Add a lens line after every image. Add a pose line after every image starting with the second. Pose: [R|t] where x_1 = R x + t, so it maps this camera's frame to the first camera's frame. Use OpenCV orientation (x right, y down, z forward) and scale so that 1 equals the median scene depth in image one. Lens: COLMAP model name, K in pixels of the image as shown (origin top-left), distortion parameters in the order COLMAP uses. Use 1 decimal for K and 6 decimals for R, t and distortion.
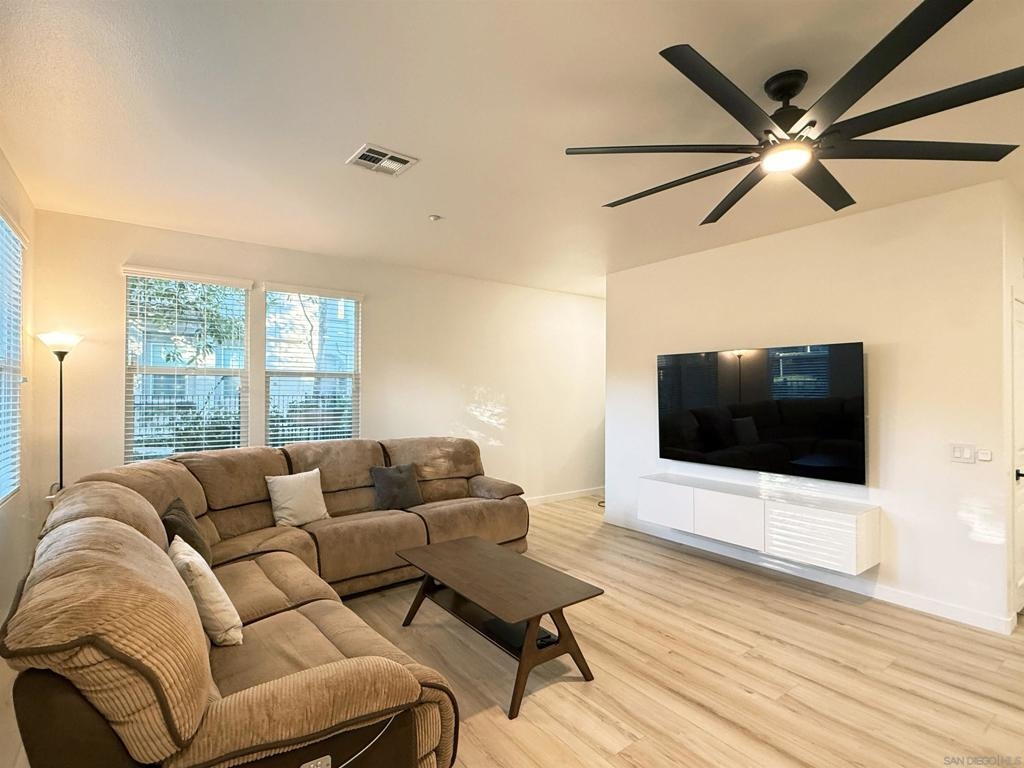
lens RADIAL K [[506.0, 0, 511.8], [0, 506.0, 389.4], [0, 0, 1]] dist [0.003526, 0.000222]
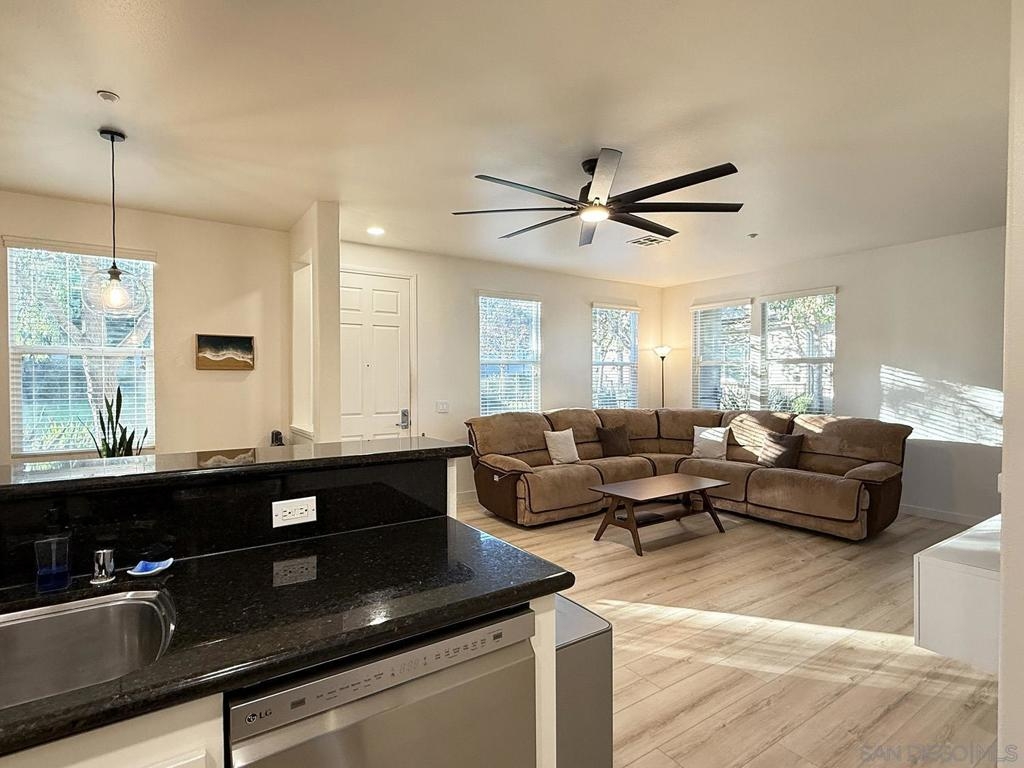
lens RADIAL K [[552.2, 0, 512.7], [0, 552.2, 383.9], [0, 0, 1]] dist [0.001403, -0.000580]
pose [[-0.031530, 0.000528, -0.999503, 1.514901], [0.013498, 0.999909, 0.000102, 0.024765], [0.999412, -0.013488, -0.031534, 0.537674]]
